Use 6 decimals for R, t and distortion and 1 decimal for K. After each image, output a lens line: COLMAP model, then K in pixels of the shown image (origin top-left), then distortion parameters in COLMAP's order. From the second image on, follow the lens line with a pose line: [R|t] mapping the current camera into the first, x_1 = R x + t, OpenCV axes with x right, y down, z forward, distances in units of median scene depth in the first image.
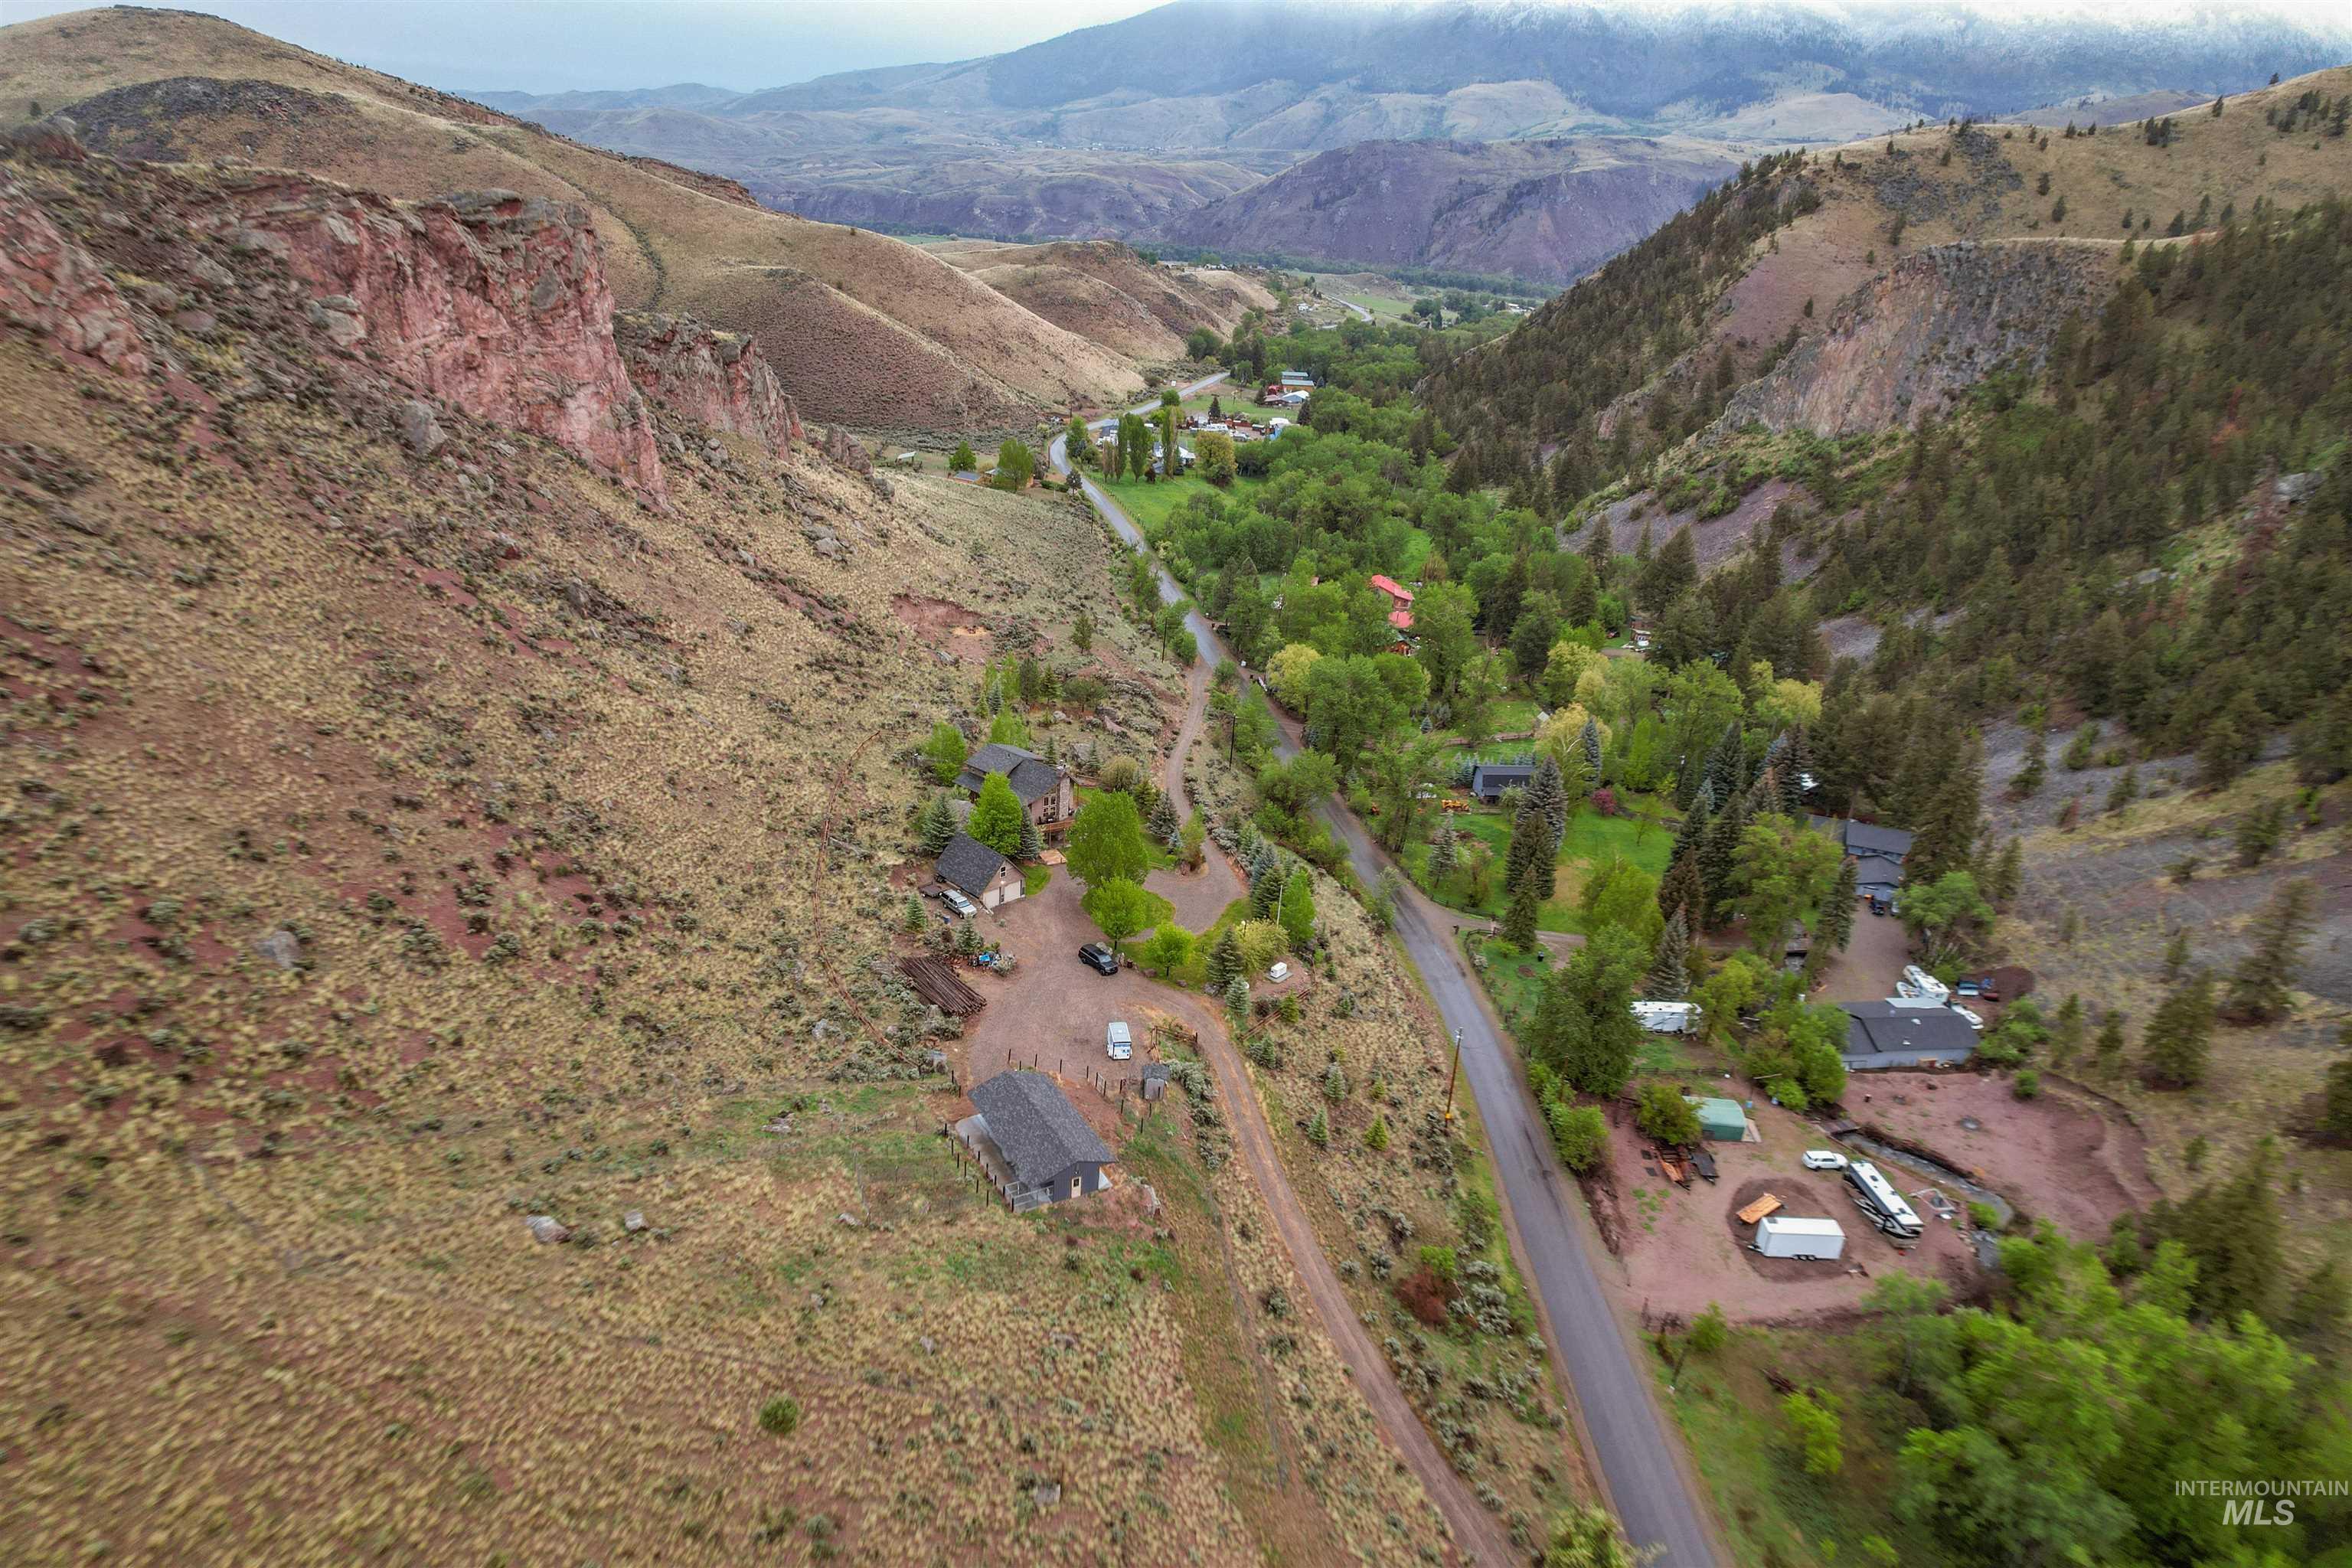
lens RADIAL K [[1518.5, 0, 1191.4], [0, 1518.5, 779.1], [0, 0, 1]] dist [-0.064447, 0.046304]
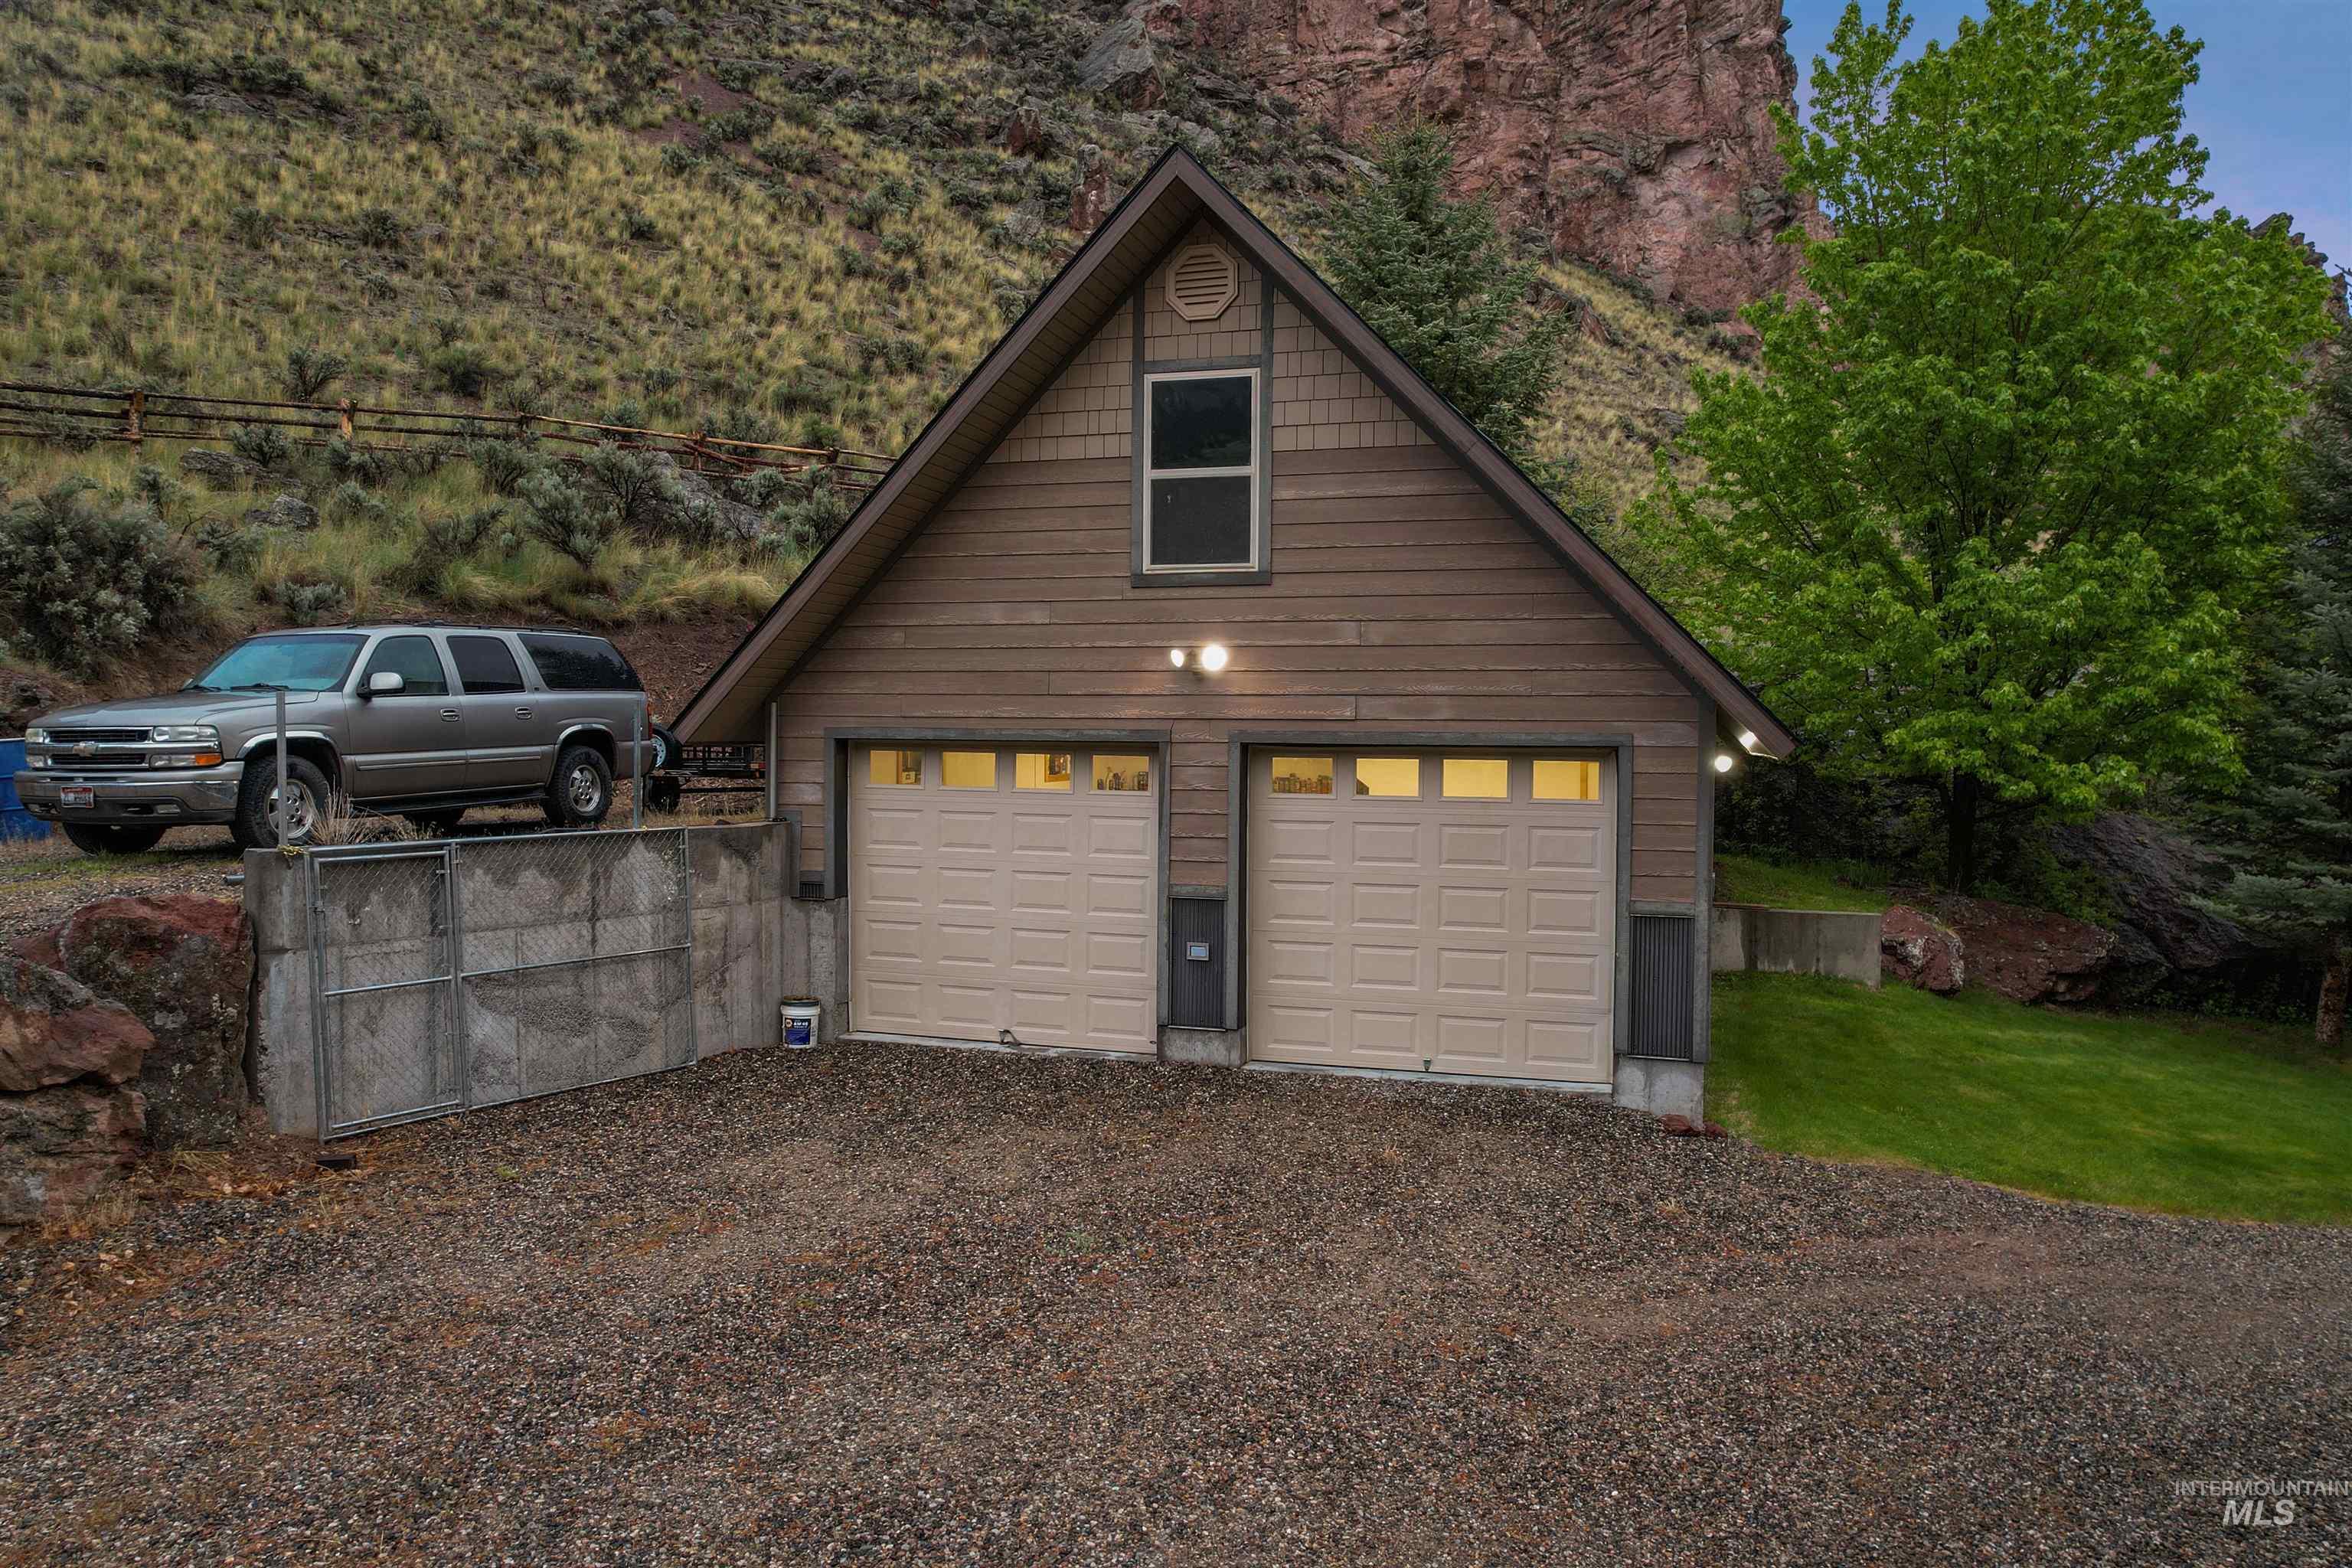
lens RADIAL K [[1507.3, 0, 1178.7], [0, 1507.3, 780.2], [0, 0, 1]] dist [-0.059924, -0.001381]
pose [[0.460960, -0.023189, -0.887118, -0.085172], [-0.321223, 0.927510, -0.191157, 0.054688], [0.827244, 0.373078, 0.420096, 0.805531]]
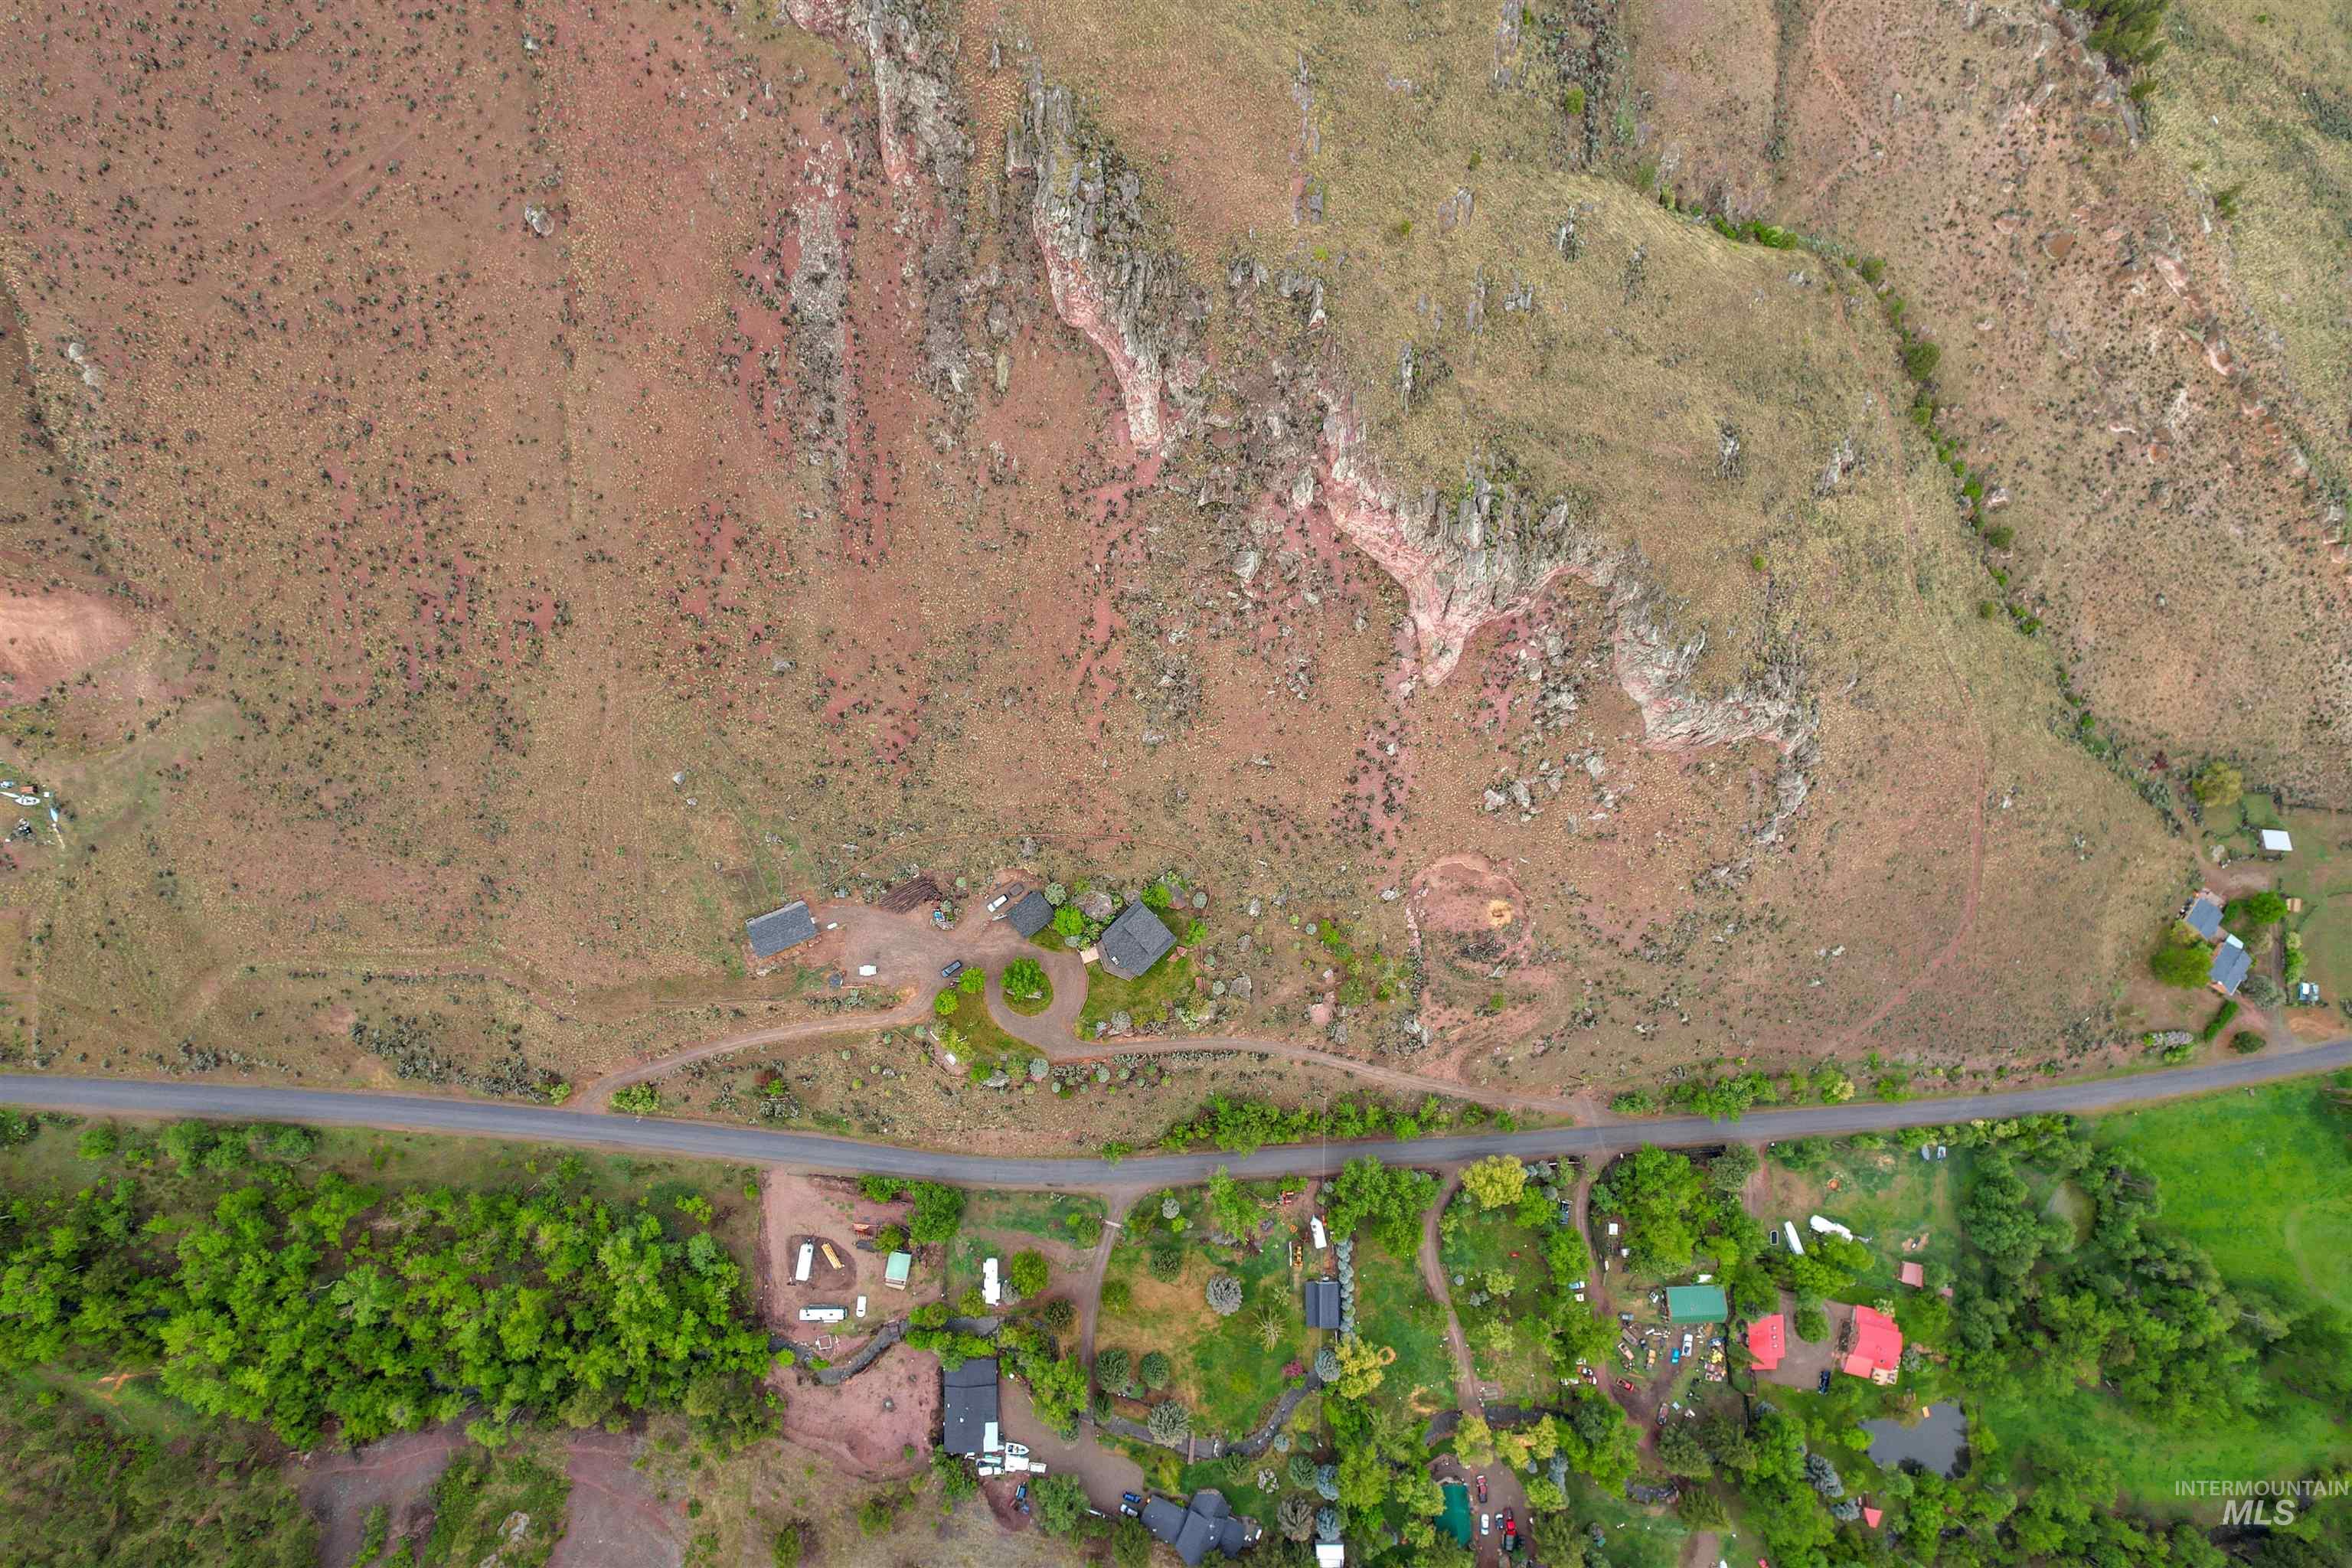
lens RADIAL K [[1518.5, 0, 1165.2], [0, 1518.5, 774.1], [0, 0, 1]] dist [-0.064447, 0.046304]
pose [[-0.135036, 0.969684, -0.203661, 0.049149], [-0.443729, 0.124598, 0.887457, -1.461032], [0.885929, 0.210209, 0.413452, 0.254149]]
